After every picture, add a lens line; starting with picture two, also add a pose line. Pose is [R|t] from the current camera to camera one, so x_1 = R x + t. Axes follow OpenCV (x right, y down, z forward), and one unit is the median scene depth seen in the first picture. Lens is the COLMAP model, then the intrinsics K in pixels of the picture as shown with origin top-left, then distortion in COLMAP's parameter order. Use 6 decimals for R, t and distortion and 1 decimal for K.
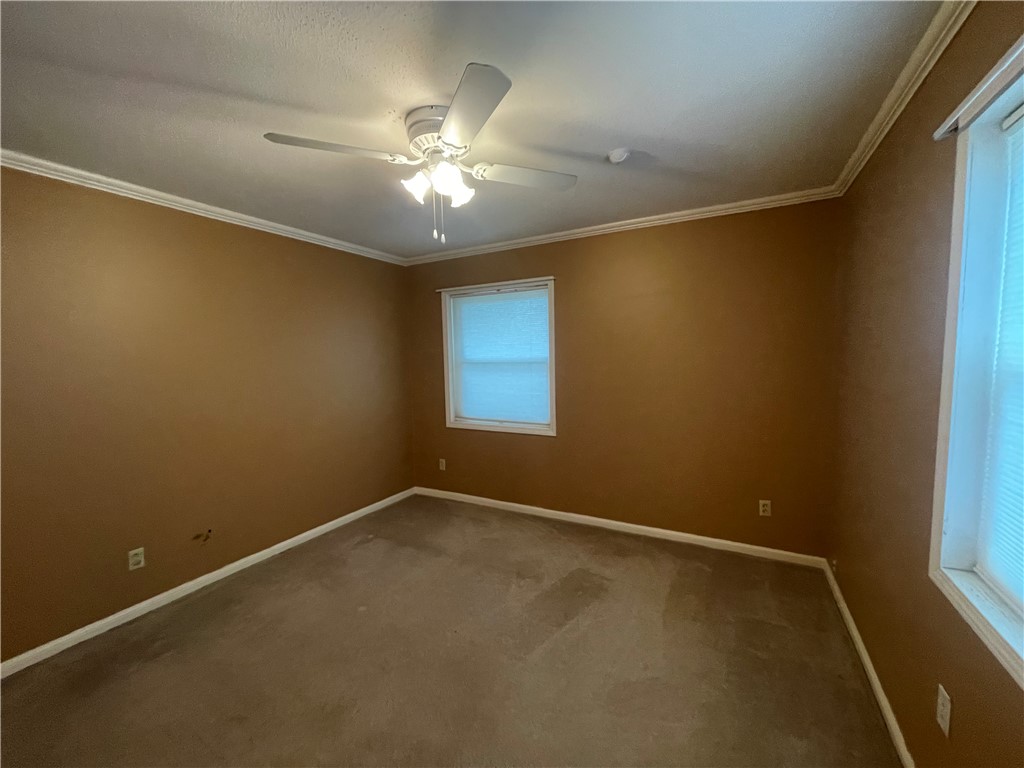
lens RADIAL K [[413.4, 0, 515.9], [0, 413.4, 387.3], [0, 0, 1]] dist [0.000656, 0.000132]
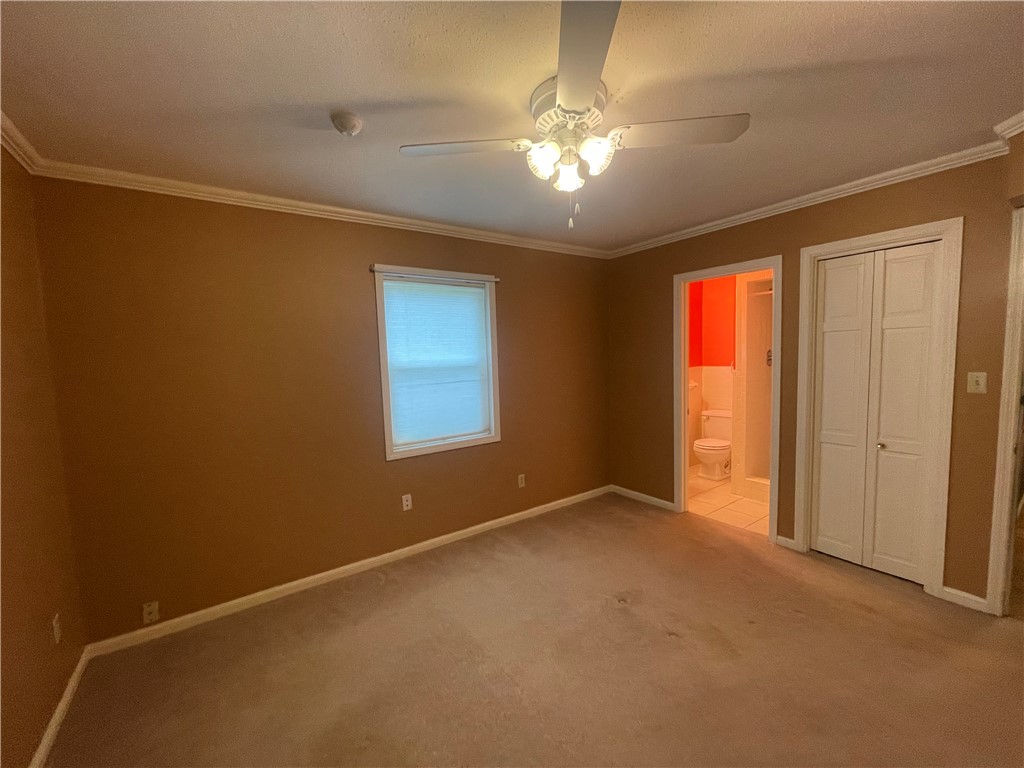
lens RADIAL K [[413.4, 0, 515.9], [0, 413.4, 387.3], [0, 0, 1]] dist [0.000656, 0.000132]
pose [[0.436132, -0.054584, 0.898226, -0.722624], [0.102977, 0.994629, 0.010442, -0.013675], [-0.893971, 0.087943, 0.439410, 0.514254]]
